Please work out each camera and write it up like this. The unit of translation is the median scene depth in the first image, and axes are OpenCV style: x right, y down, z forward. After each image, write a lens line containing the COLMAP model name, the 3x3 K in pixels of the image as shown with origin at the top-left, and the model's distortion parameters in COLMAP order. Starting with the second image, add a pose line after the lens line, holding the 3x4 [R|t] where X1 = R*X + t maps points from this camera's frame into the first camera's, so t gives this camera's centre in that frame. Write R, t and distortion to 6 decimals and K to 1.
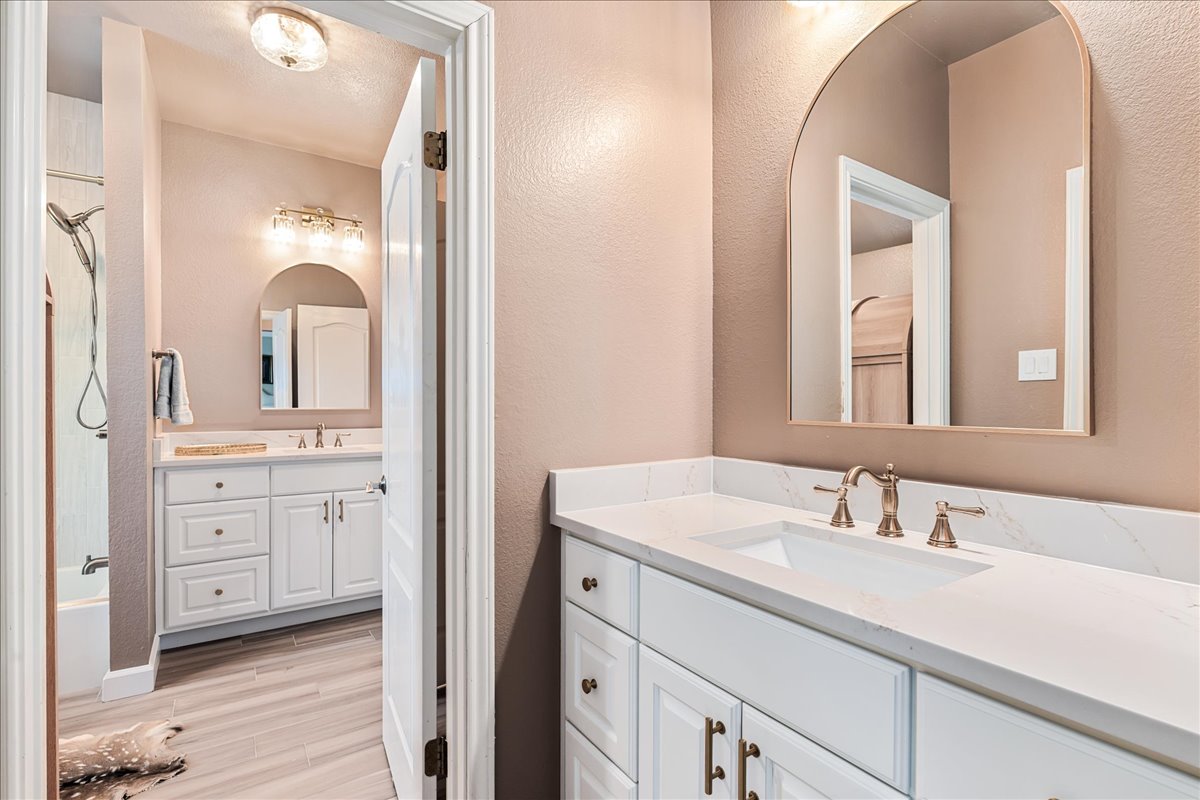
lens RADIAL K [[557.3, 0, 598.6], [0, 557.3, 405.3], [0, 0, 1]] dist [-0.007044, -0.000276]
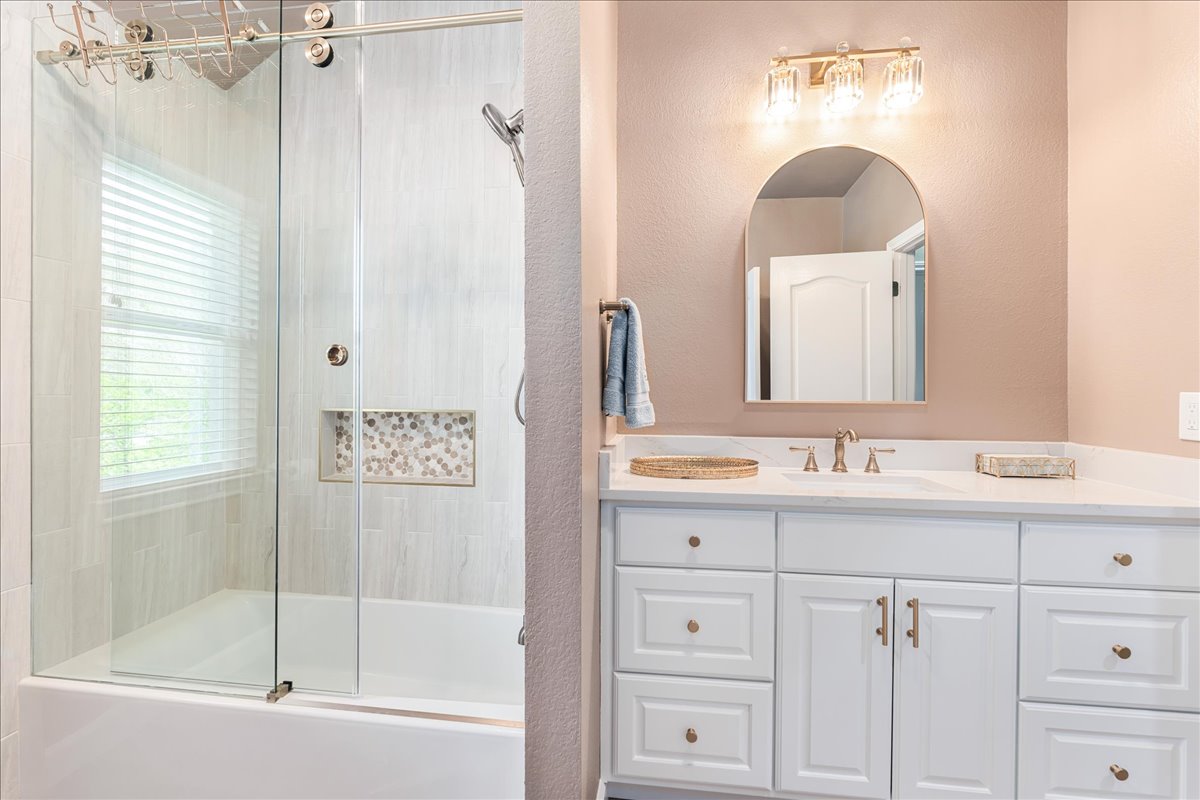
lens RADIAL K [[557.3, 0, 599.4], [0, 557.3, 396.2], [0, 0, 1]] dist [-0.007044, -0.000276]
pose [[0.749697, 0.005462, -0.661759, -0.389860], [-0.006515, 0.999978, 0.000873, 0.001944], [0.661749, 0.003657, 0.749716, 0.526068]]
